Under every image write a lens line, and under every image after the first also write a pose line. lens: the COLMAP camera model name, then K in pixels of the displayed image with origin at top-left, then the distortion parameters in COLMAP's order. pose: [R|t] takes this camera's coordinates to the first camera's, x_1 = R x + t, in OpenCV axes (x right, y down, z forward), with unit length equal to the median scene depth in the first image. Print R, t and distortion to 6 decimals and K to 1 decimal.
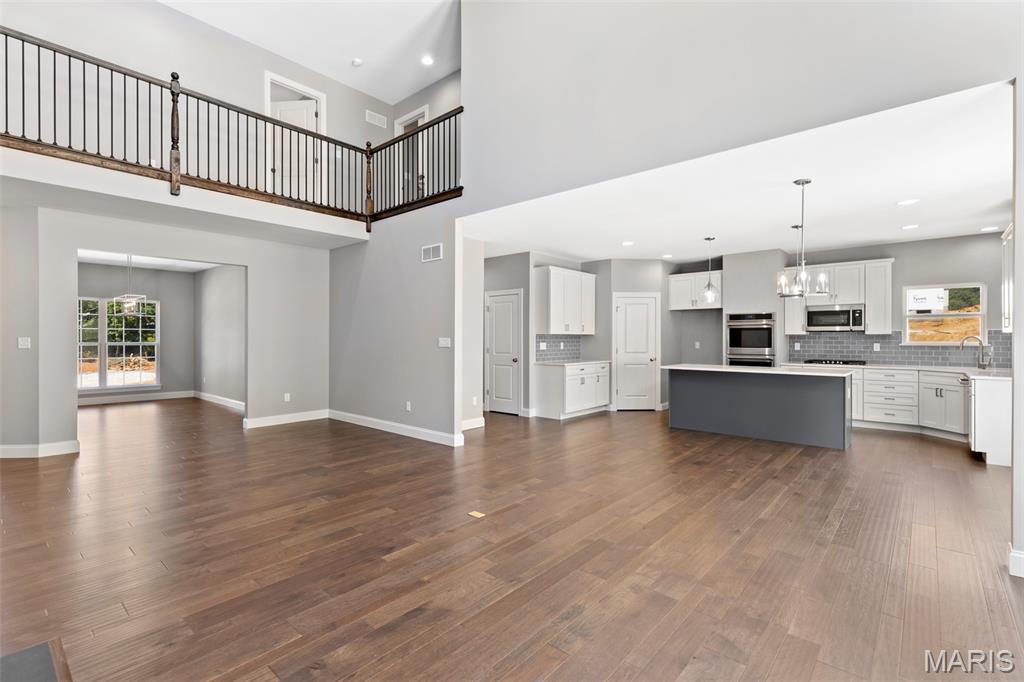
lens RADIAL K [[458.8, 0, 517.5], [0, 458.8, 338.0], [0, 0, 1]] dist [0.010145, -0.002380]
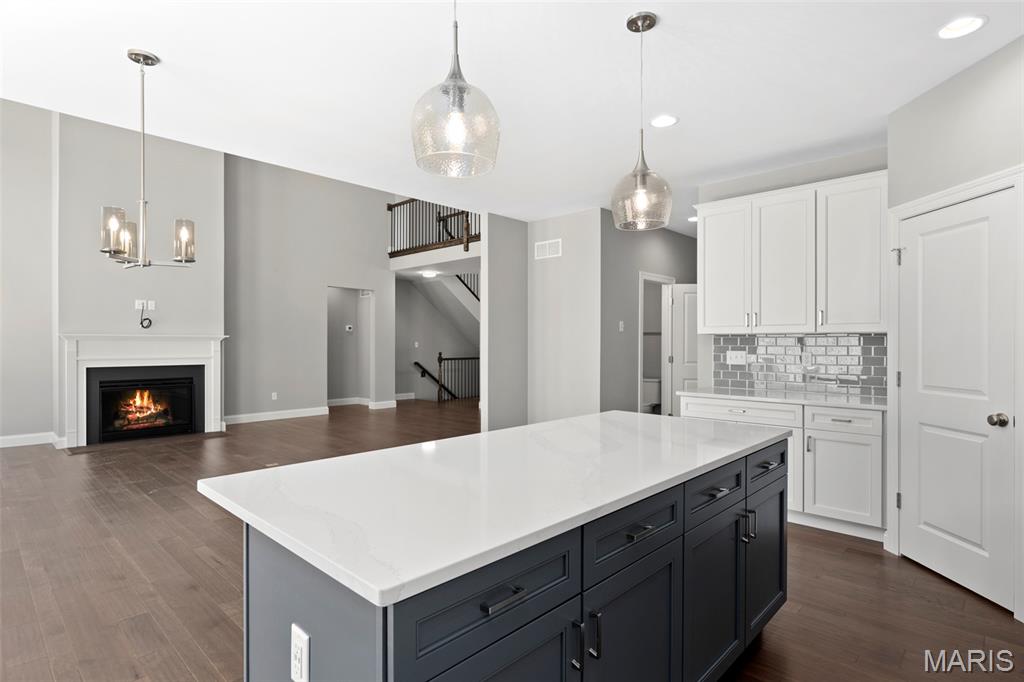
lens RADIAL K [[522.9, 0, 515.0], [0, 522.9, 341.7], [0, 0, 1]] dist [-0.002335, -0.001342]
pose [[-0.037385, -0.003371, -0.999295, 0.733820], [-0.000517, 0.999994, -0.003354, 0.002102], [0.999301, 0.000391, -0.037387, 0.878784]]
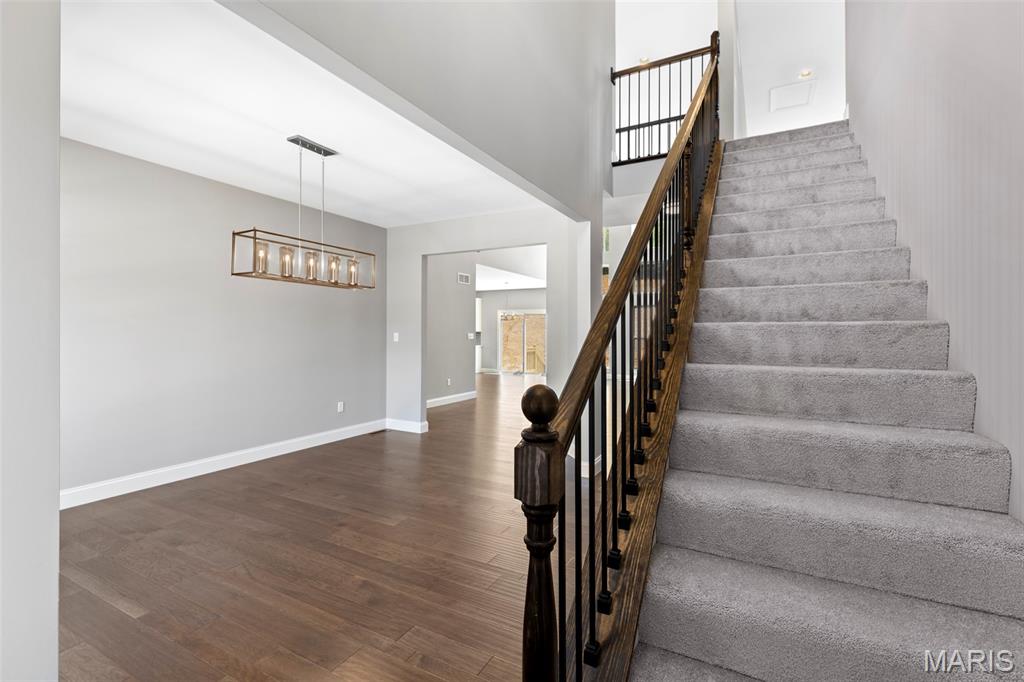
lens RADIAL K [[458.8, 0, 505.5], [0, 458.8, 332.2], [0, 0, 1]] dist [0.010145, -0.002380]
pose [[-0.213218, -0.000491, 0.977005, -1.445326], [-0.008883, 0.999960, -0.001436, -0.003786], [-0.976964, -0.008985, -0.213214, 0.996479]]
